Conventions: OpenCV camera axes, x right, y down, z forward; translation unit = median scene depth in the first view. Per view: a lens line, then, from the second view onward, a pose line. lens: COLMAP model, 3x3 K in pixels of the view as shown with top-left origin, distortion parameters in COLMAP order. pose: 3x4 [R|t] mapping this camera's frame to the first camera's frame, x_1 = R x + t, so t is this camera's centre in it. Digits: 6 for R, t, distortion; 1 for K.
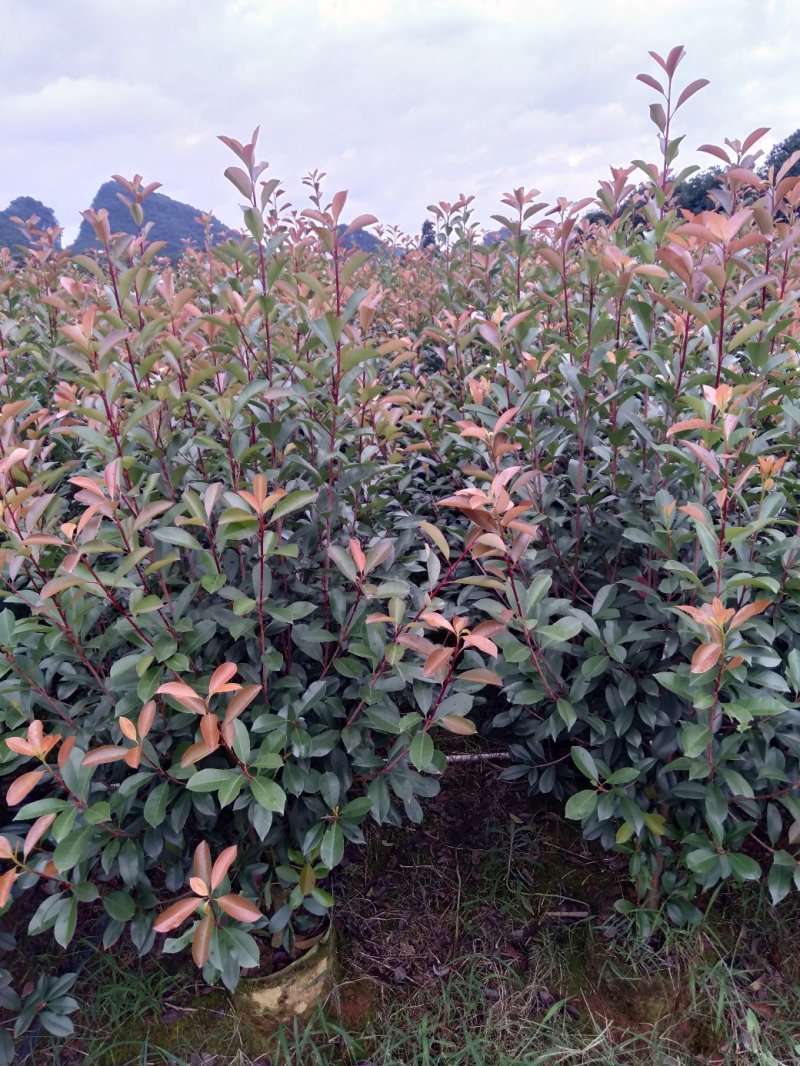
lens RADIAL K [[775.9, 0, 400.0], [0, 775.9, 533.0], [0, 0, 1]] dist [0.001139, 0.002932]
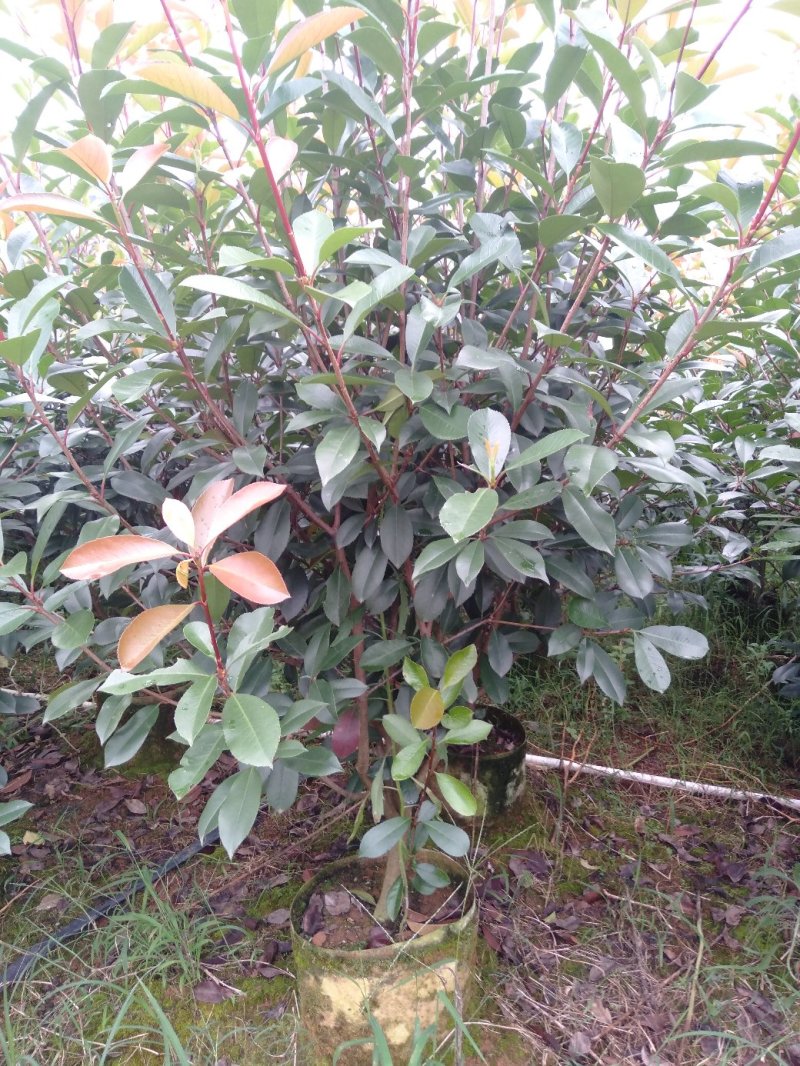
lens RADIAL K [[779.1, 0, 416.9], [0, 779.1, 518.3], [0, 0, 1]] dist [0.001693, -0.004155]
pose [[0.946132, 0.116694, -0.302021, 0.015532], [-0.165257, 0.976189, -0.140517, 0.321873], [0.278432, 0.182858, 0.942888, 0.396078]]
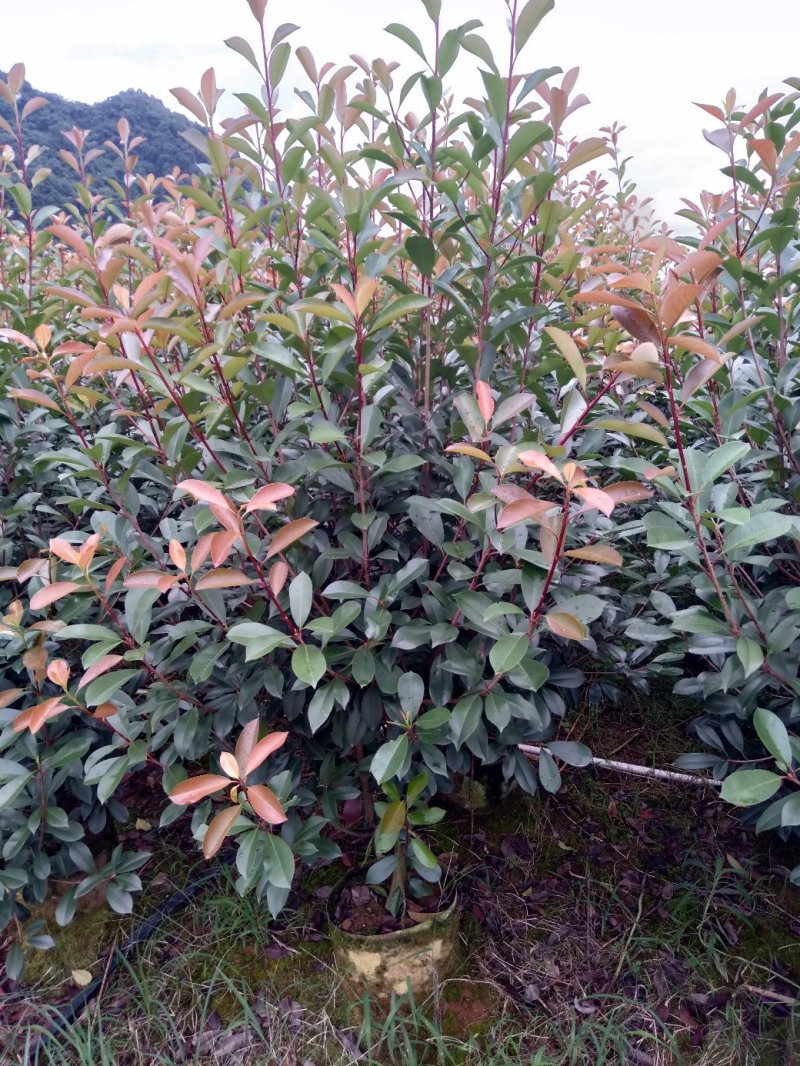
lens RADIAL K [[765.4, 0, 416.4], [0, 765.4, 522.7], [0, 0, 1]] dist [0.000501, -0.001845]
pose [[0.925992, 0.124276, -0.356503, 0.123032], [-0.140685, 0.989845, -0.020361, 0.127305], [0.350352, 0.069009, 0.934072, 0.196878]]
